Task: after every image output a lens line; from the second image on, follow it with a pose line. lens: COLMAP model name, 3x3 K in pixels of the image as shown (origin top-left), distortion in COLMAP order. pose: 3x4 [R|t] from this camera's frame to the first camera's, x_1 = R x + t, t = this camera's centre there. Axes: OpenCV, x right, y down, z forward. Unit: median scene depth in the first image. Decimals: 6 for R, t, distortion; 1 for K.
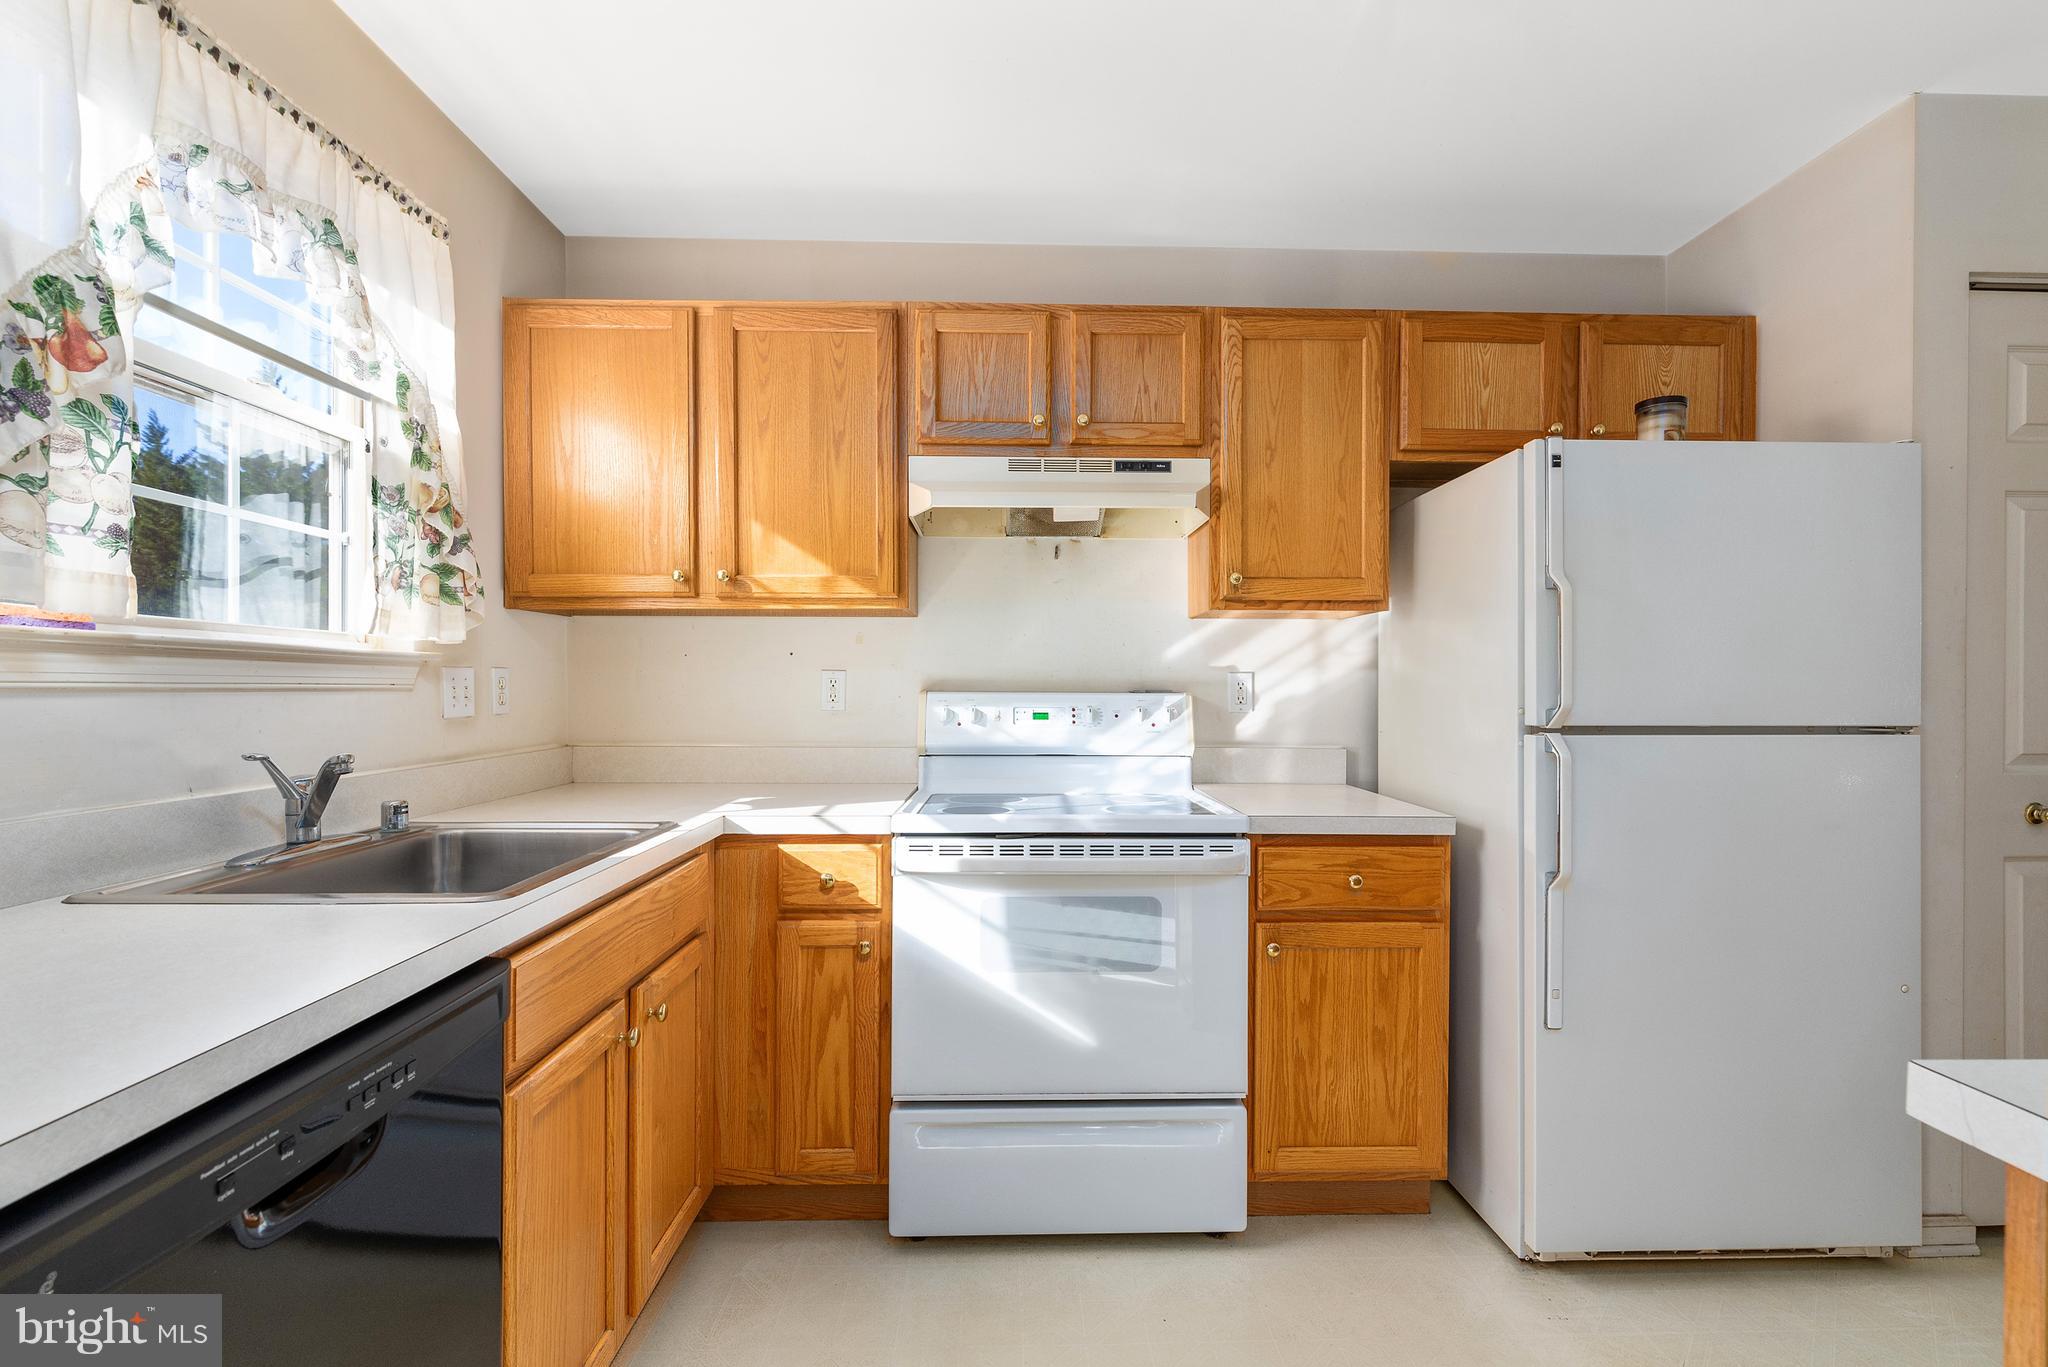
lens RADIAL K [[883.5, 0, 1027.4], [0, 883.5, 684.9], [0, 0, 1]] dist [0.003819, -0.000357]
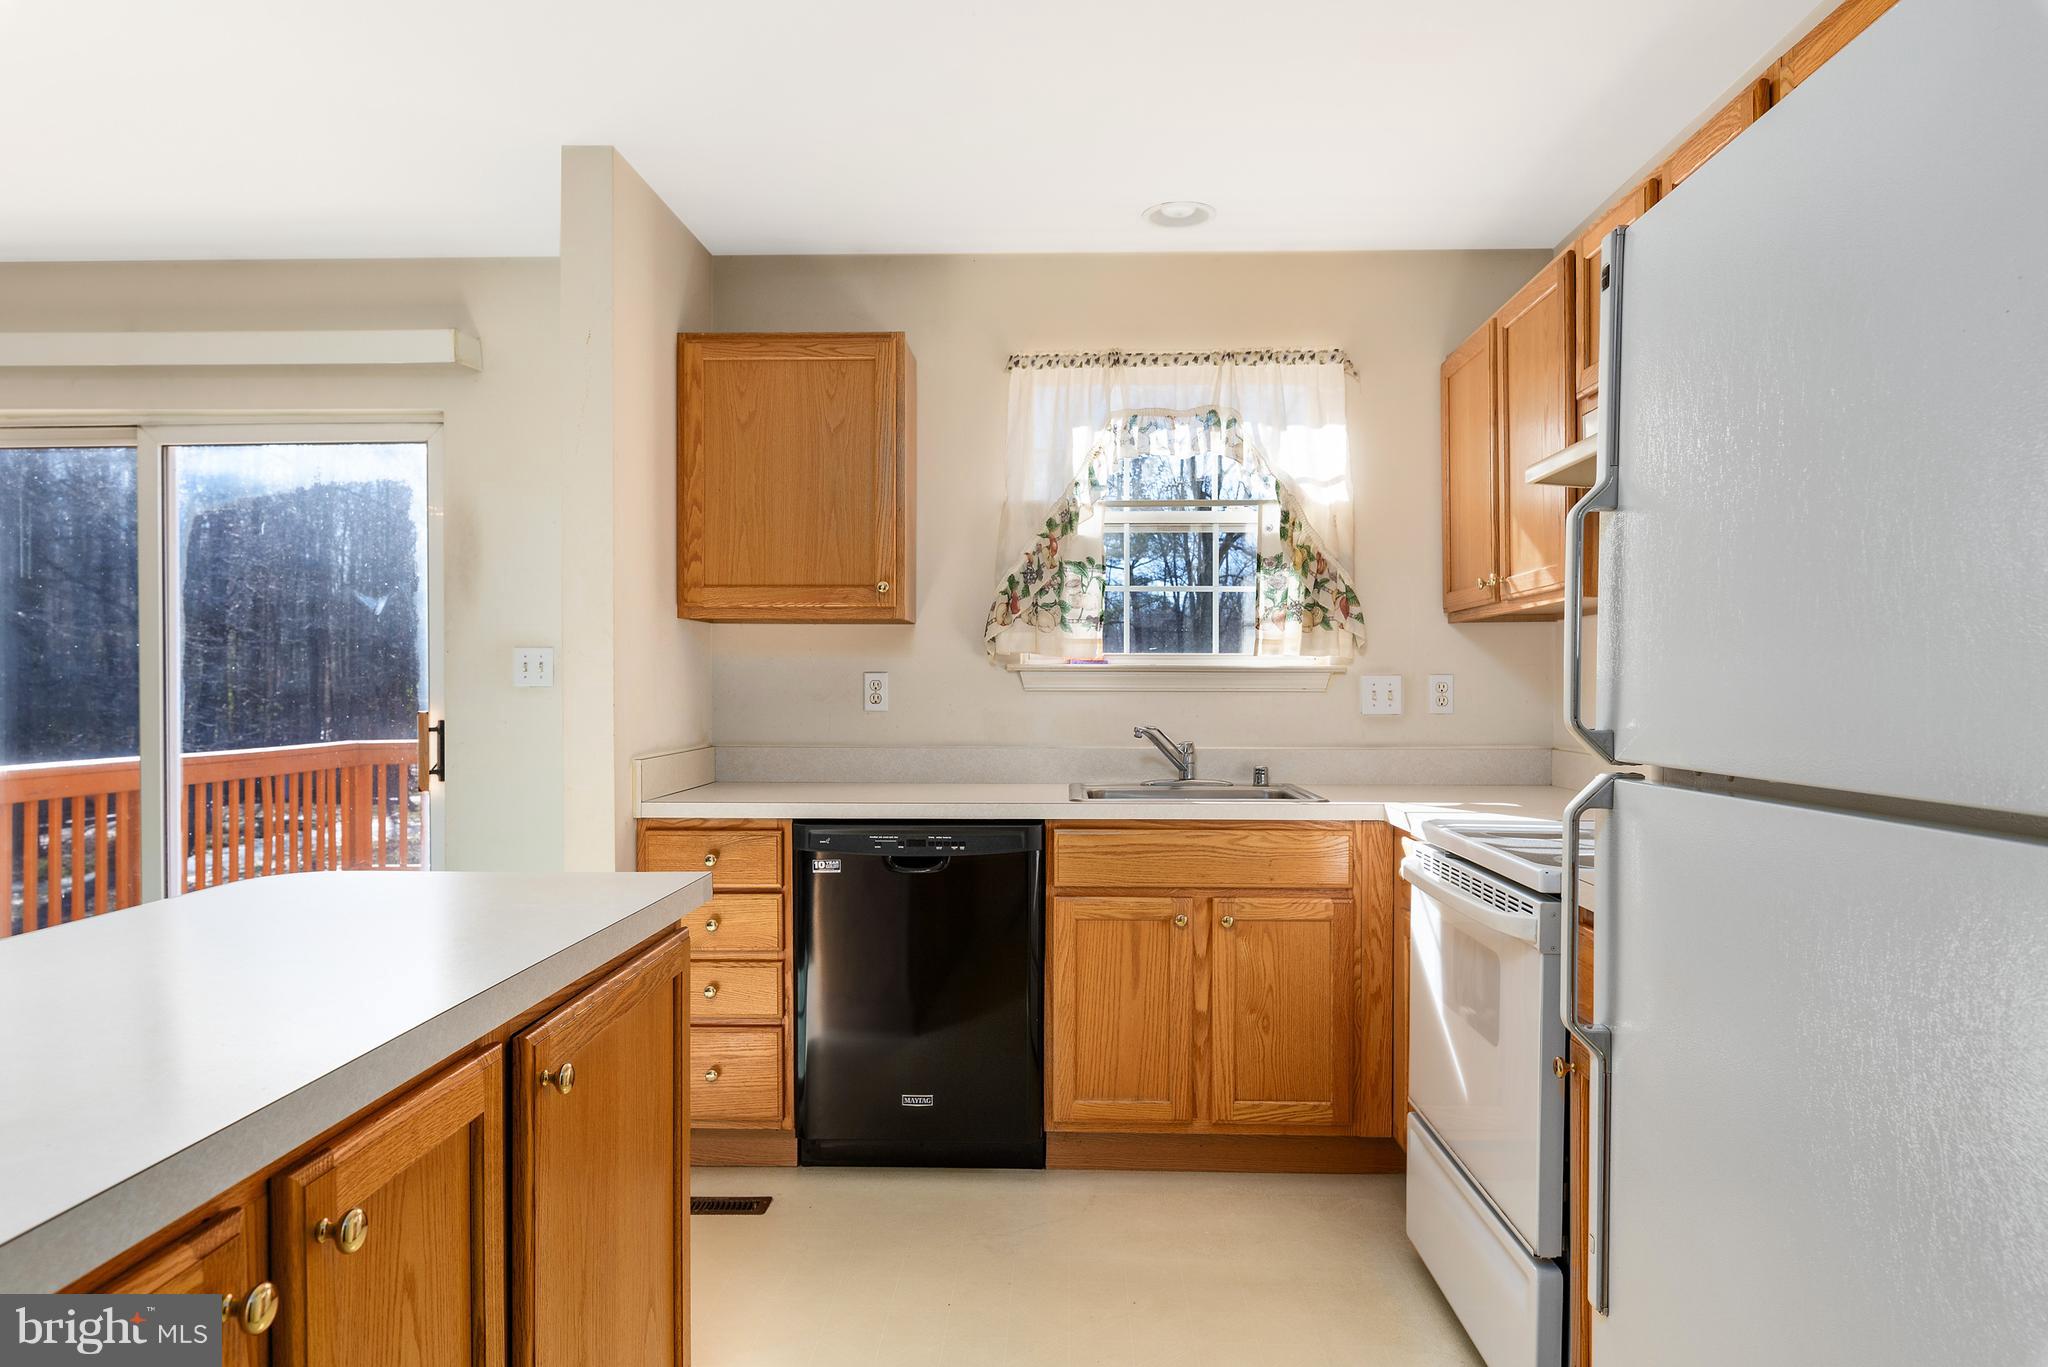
lens RADIAL K [[1261.0, 0, 1032.5], [0, 1261.0, 686.6], [0, 0, 1]] dist [0.006049, -0.004144]
pose [[-0.056630, -0.003912, -0.998388, 1.157928], [0.000326, 0.999992, -0.003937, 0.003320], [0.998395, -0.000548, -0.056628, 0.577882]]
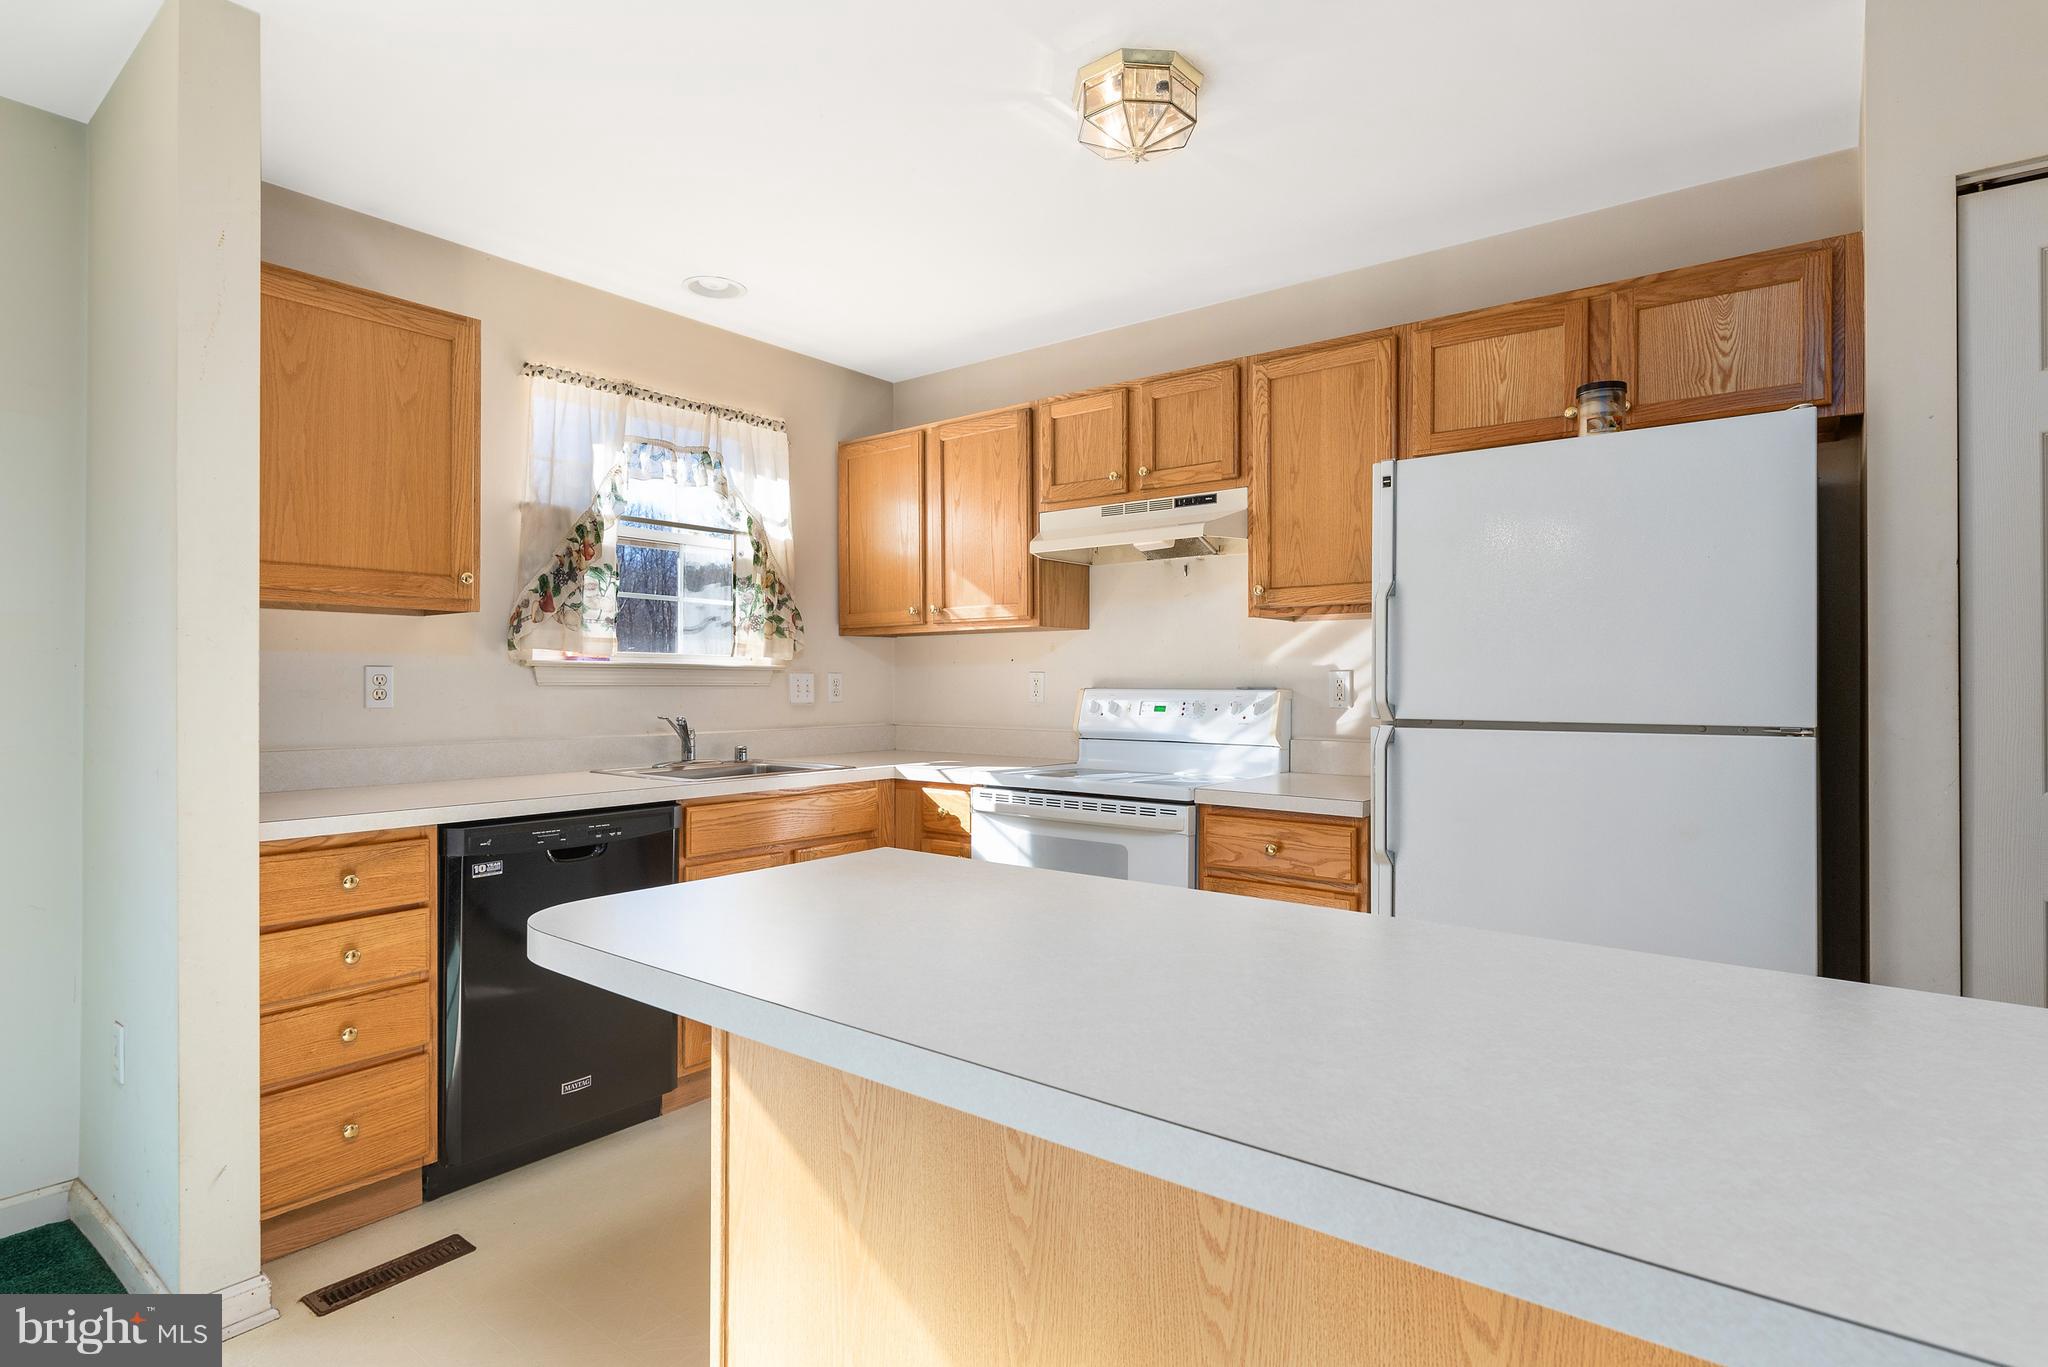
lens RADIAL K [[1045.4, 0, 1020.4], [0, 1045.4, 665.6], [0, 0, 1]] dist [0.002108, 0.000666]
pose [[0.771504, -0.012804, -0.636095, 0.909141], [0.002181, 0.999845, -0.017480, 0.001259], [0.636220, 0.012098, 0.771412, -0.262092]]
